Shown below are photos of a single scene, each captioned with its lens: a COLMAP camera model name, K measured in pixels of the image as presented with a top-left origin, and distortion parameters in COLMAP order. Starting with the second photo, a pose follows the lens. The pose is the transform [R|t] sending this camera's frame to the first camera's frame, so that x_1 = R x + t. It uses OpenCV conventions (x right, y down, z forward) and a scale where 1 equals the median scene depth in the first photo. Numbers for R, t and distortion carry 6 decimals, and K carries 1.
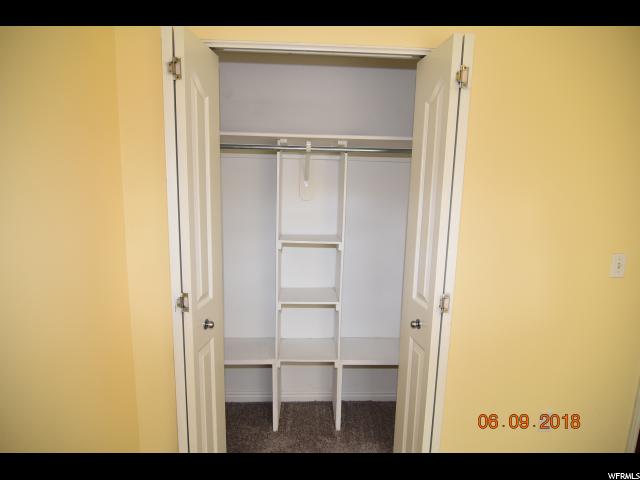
lens RADIAL K [[343.8, 0, 320.2], [0, 343.8, 225.1], [0, 0, 1]] dist [0.000769, 0.000188]
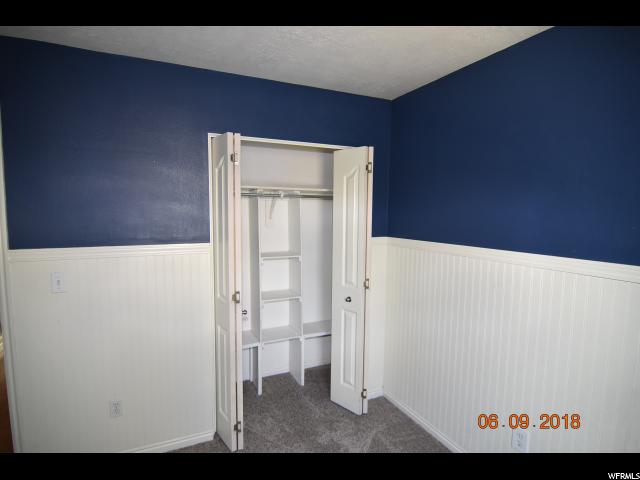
lens RADIAL K [[335.1, 0, 320.0], [0, 335.1, 240.0], [0, 0, 1]] dist [-0.000128, -0.000063]
pose [[0.880758, -0.055415, 0.470314, -0.564411], [0.084964, 0.995506, -0.041815, 0.049019], [-0.465883, 0.076789, 0.881508, -0.370949]]
